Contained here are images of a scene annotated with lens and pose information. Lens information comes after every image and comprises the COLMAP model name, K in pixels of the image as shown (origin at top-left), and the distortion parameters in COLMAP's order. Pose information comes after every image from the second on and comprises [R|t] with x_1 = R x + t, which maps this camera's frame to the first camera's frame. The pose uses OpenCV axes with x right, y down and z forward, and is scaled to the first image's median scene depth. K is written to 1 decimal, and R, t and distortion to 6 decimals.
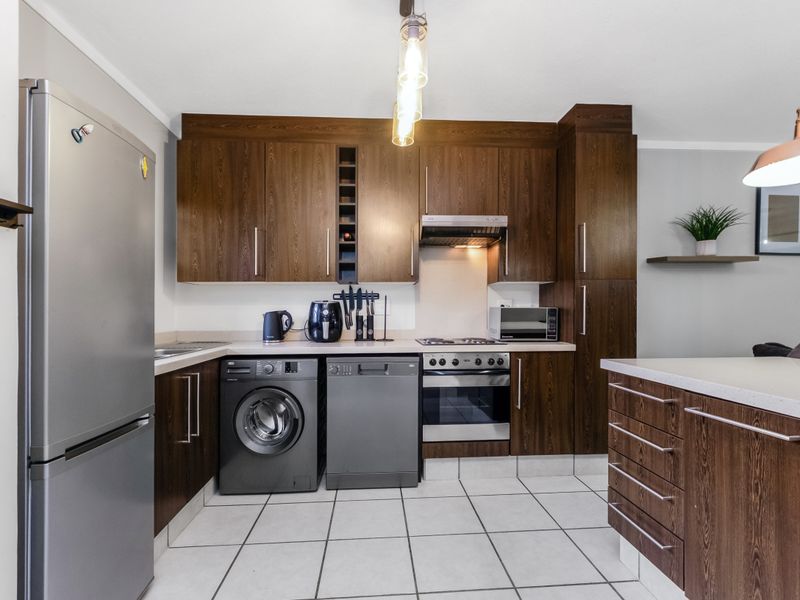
lens RADIAL K [[403.0, 0, 403.4], [0, 403.0, 308.7], [0, 0, 1]] dist [0.014222, -0.006395]
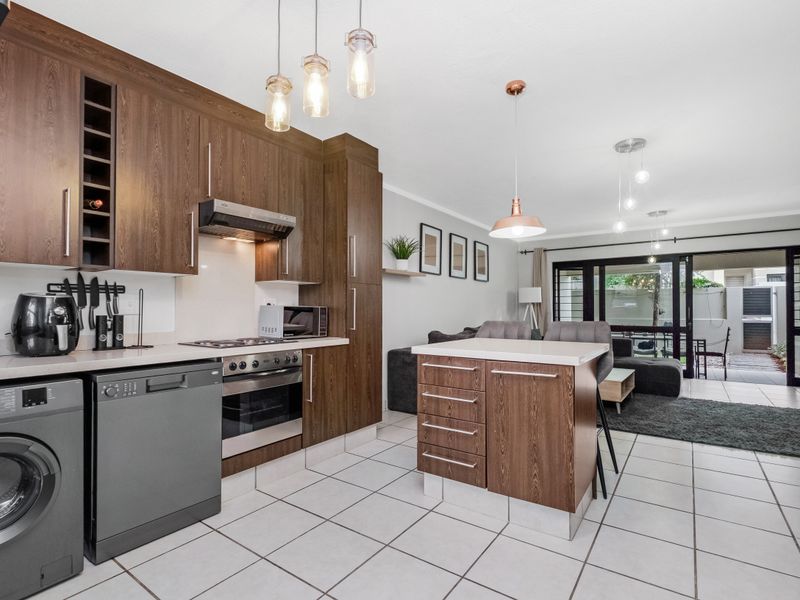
lens RADIAL K [[403.0, 0, 419.0], [0, 403.0, 301.6], [0, 0, 1]] dist [0.014222, -0.006395]
pose [[0.627378, 0.018165, 0.778503, -0.352949], [-0.005658, 0.999808, -0.018769, 0.003073], [-0.778694, 0.007370, 0.627360, 0.111450]]
